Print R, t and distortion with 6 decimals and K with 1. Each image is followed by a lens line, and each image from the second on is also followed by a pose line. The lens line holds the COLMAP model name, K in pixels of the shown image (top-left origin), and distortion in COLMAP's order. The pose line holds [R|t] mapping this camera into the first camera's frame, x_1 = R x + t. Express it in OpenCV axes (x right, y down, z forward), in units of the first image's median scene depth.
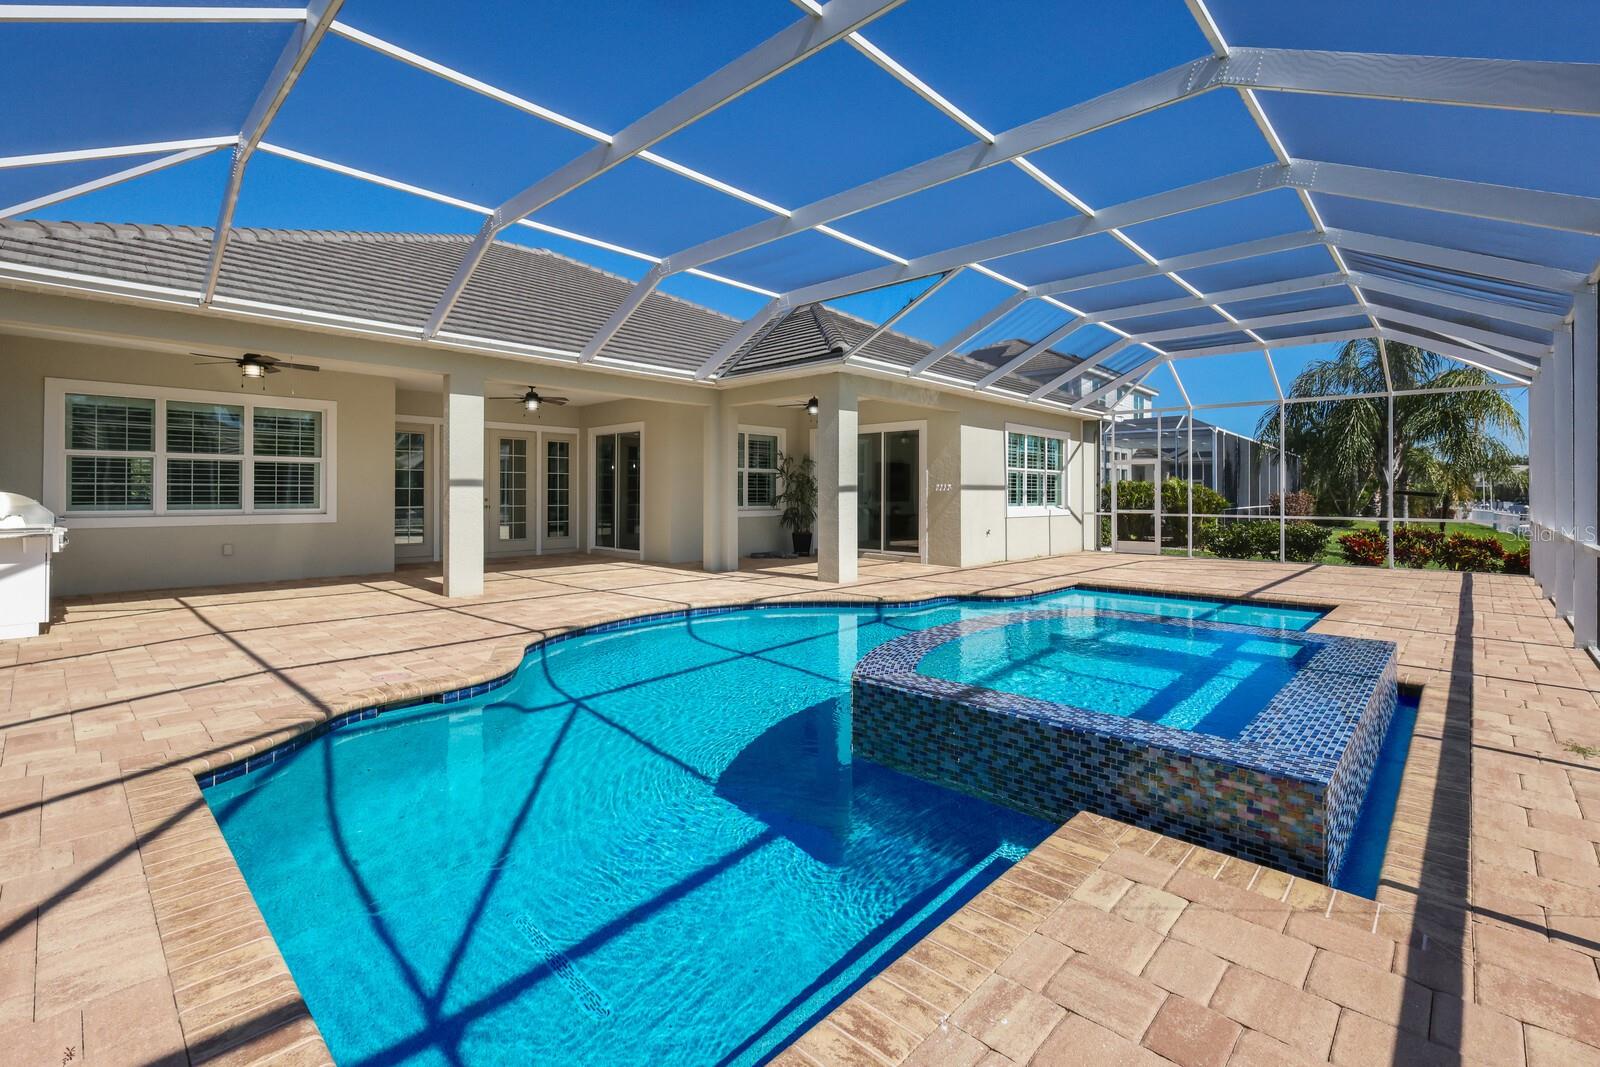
lens RADIAL K [[707.4, 0, 805.5], [0, 707.4, 487.6], [0, 0, 1]] dist [0.000626, 0.000539]
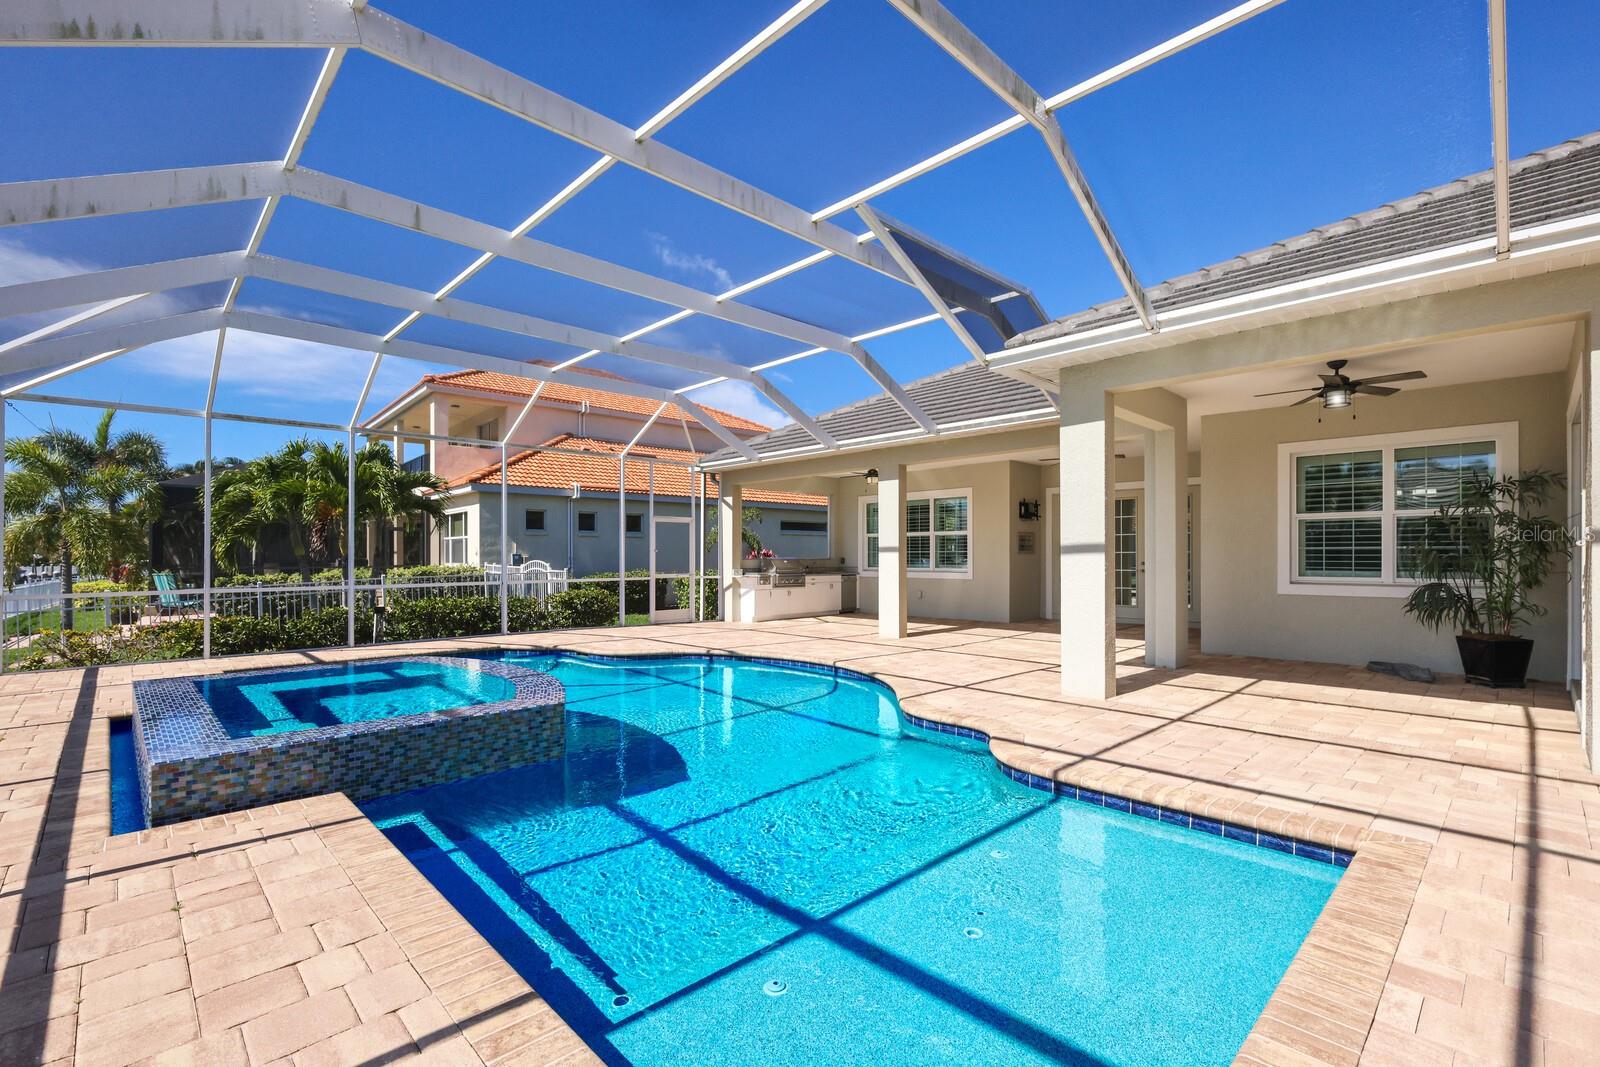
lens RADIAL K [[707.4, 0, 777.0], [0, 707.4, 556.2], [0, 0, 1]] dist [0.000626, 0.000539]
pose [[-0.064604, 0.000774, -0.997911, 0.556328], [0.013040, 0.999915, -0.000069, 0.002079], [0.997826, -0.013018, -0.064608, 0.607451]]
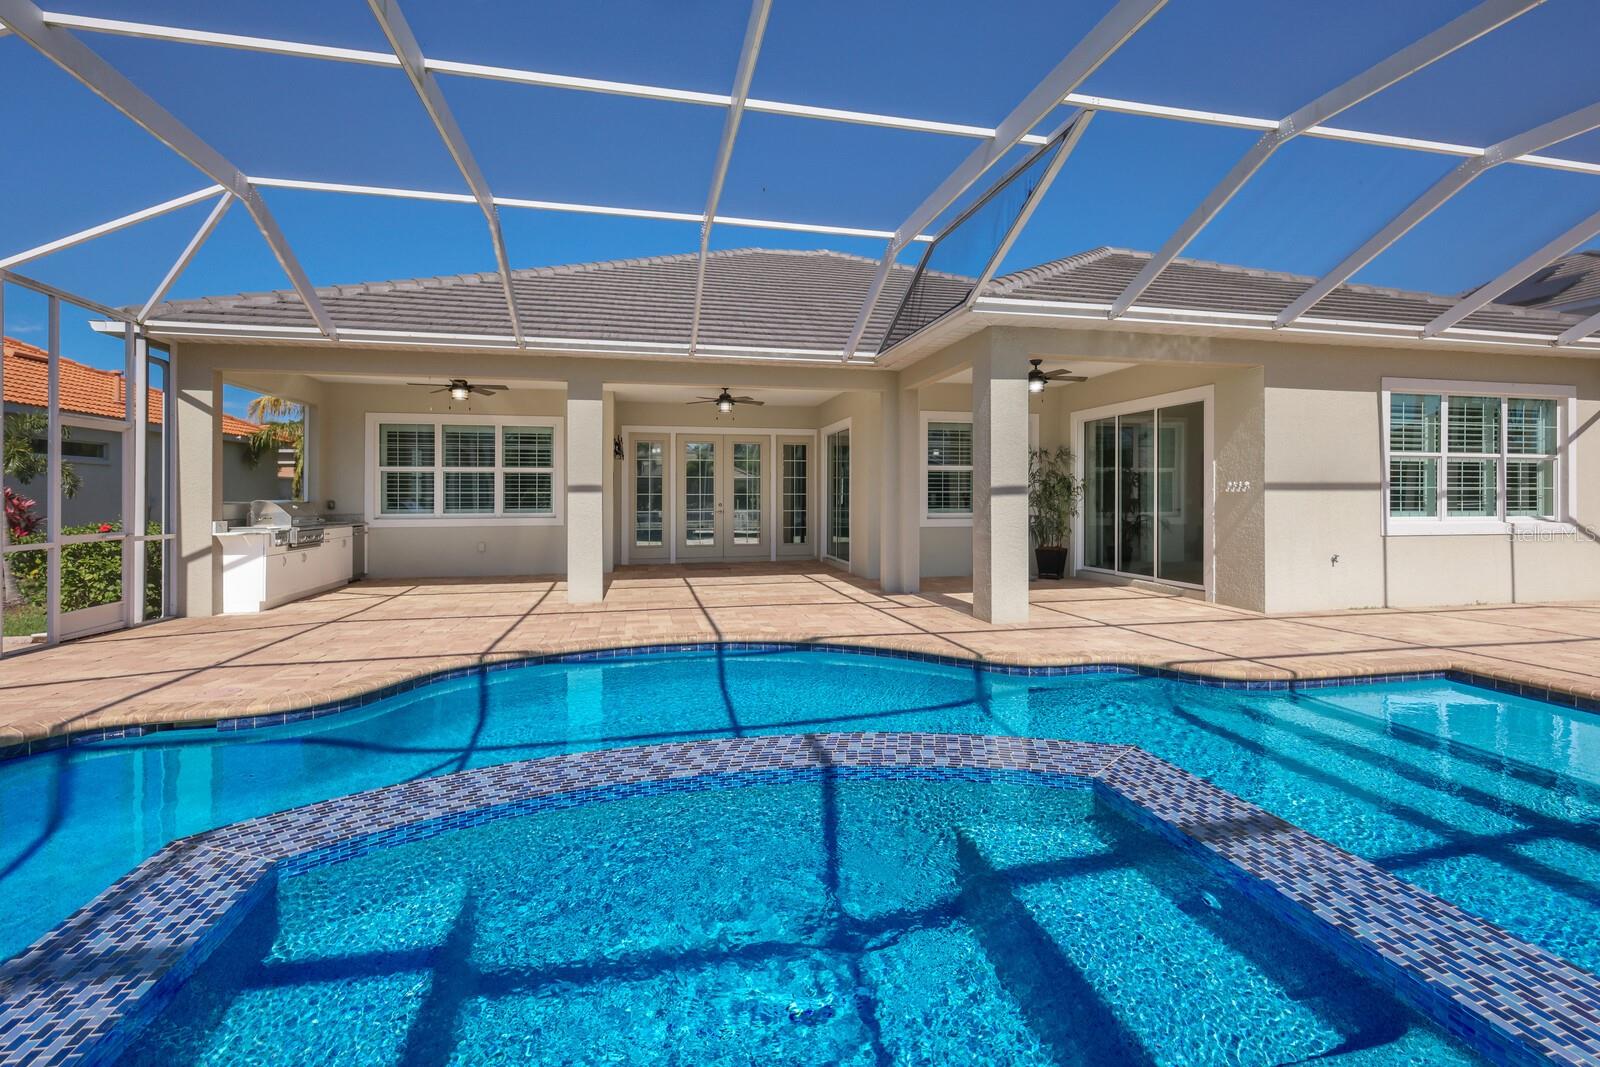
lens RADIAL K [[707.4, 0, 788.1], [0, 707.4, 494.7], [0, 0, 1]] dist [0.000626, 0.000539]
pose [[0.827837, -0.006817, -0.560927, 0.216185], [0.009463, 0.999954, 0.001814, 0.001935], [0.560888, -0.006810, 0.827863, 0.235737]]
